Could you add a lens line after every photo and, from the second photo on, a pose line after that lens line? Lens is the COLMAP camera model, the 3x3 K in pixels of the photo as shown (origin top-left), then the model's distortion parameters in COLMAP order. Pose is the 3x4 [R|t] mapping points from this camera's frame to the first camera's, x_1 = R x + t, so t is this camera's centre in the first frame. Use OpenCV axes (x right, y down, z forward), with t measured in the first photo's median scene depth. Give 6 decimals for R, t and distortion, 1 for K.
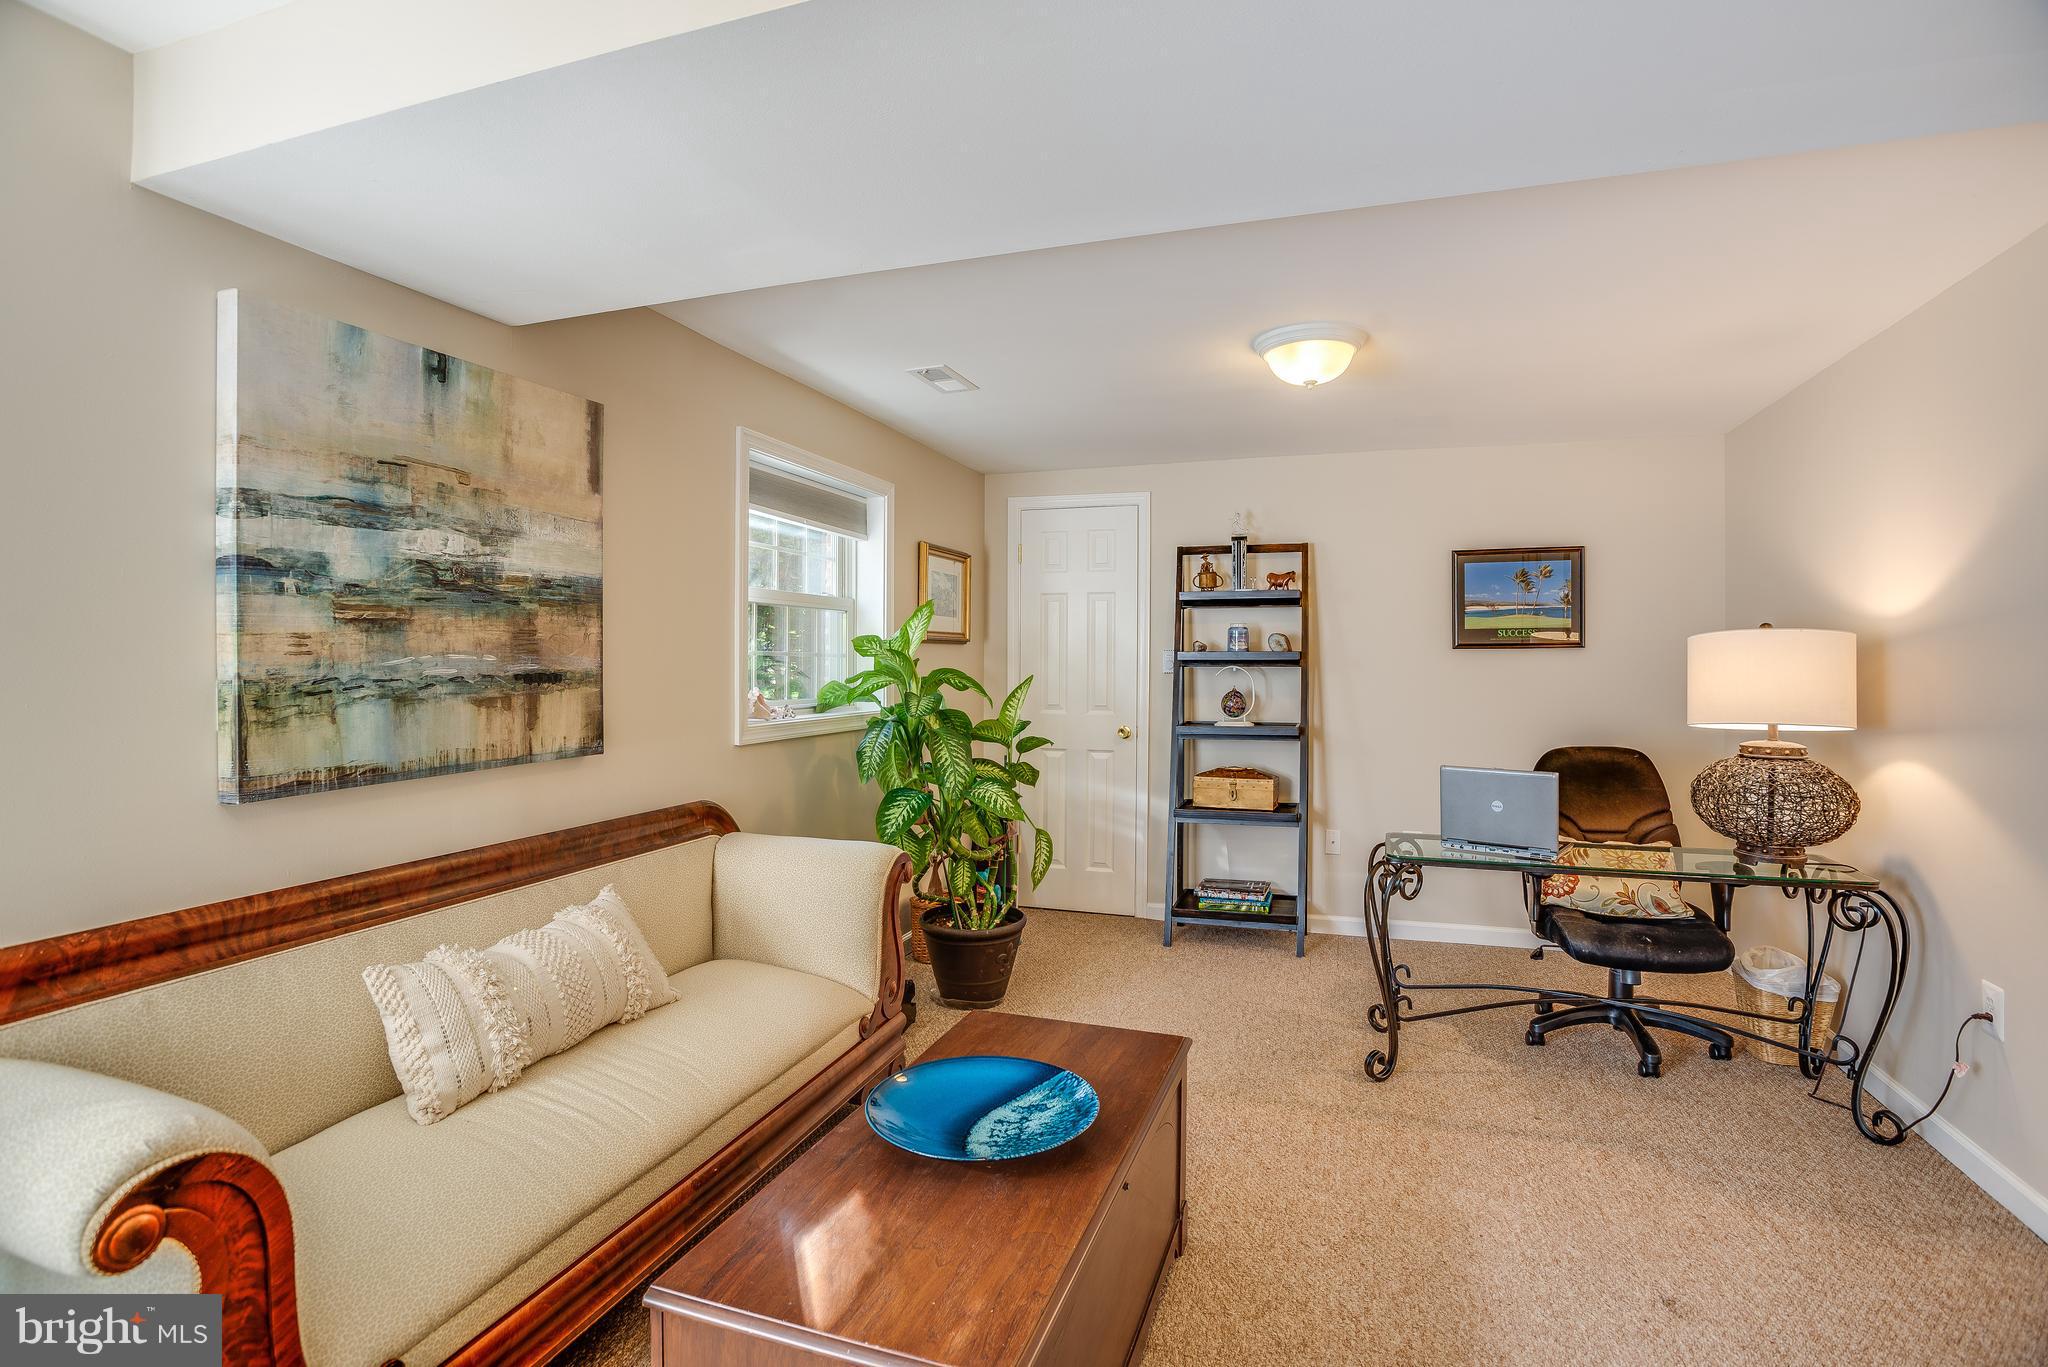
lens RADIAL K [[1003.9, 0, 1026.6], [0, 1003.9, 668.9], [0, 0, 1]] dist [-0.071308, 0.028647]
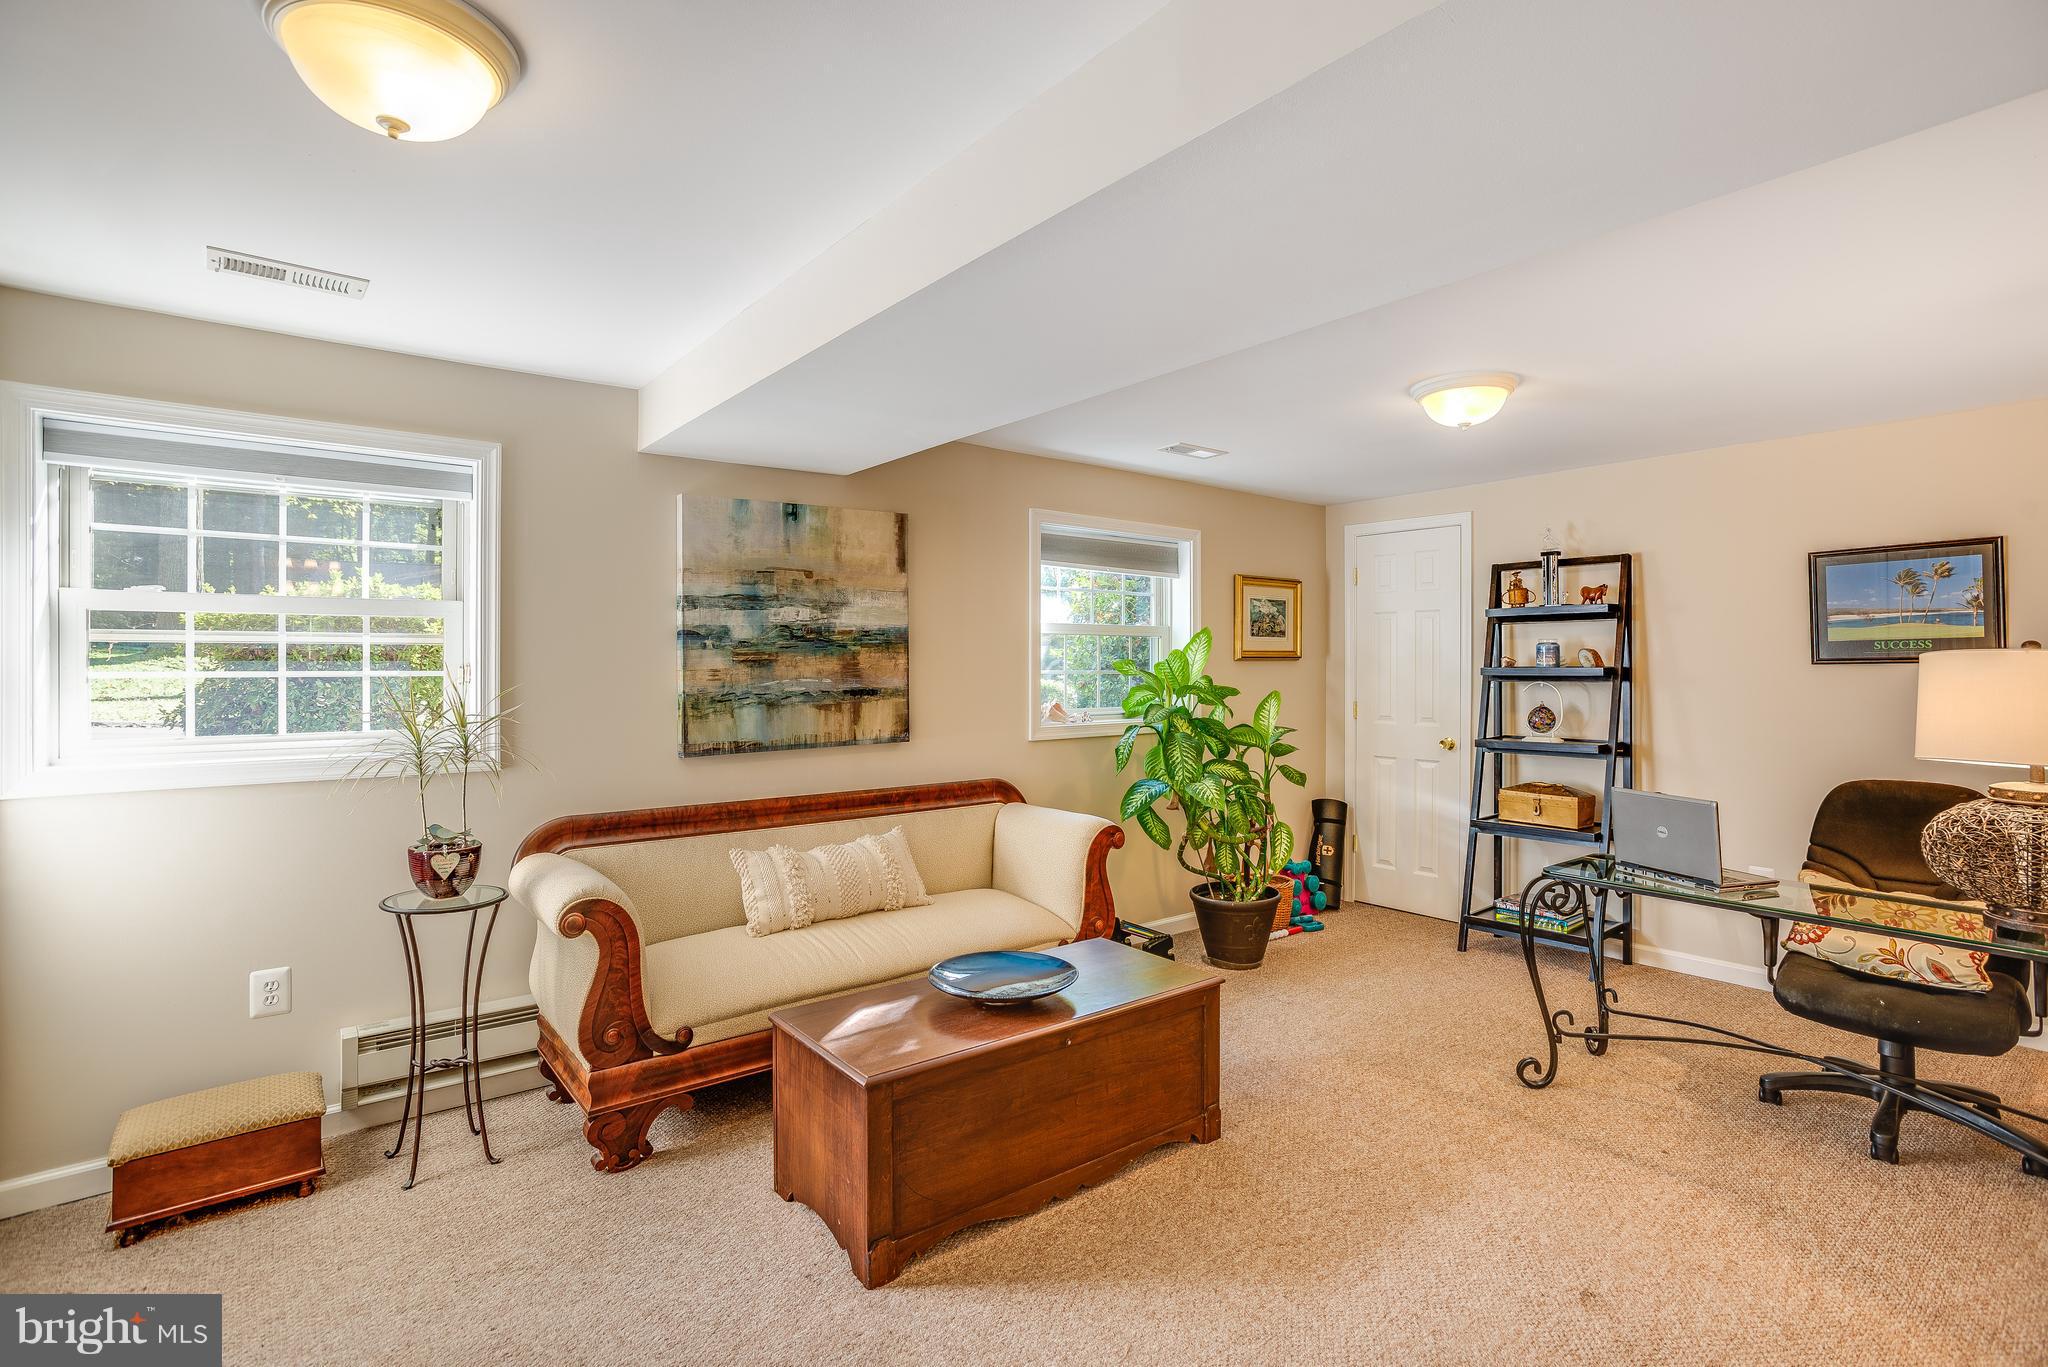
lens RADIAL K [[1003.9, 0, 1026.6], [0, 1003.9, 668.9], [0, 0, 1]] dist [-0.071308, 0.028647]
pose [[0.826907, -0.000198, -0.562338, 0.614366], [-0.000565, 0.999999, -0.001184, -0.026043], [0.562338, 0.001297, 0.826906, -0.186296]]
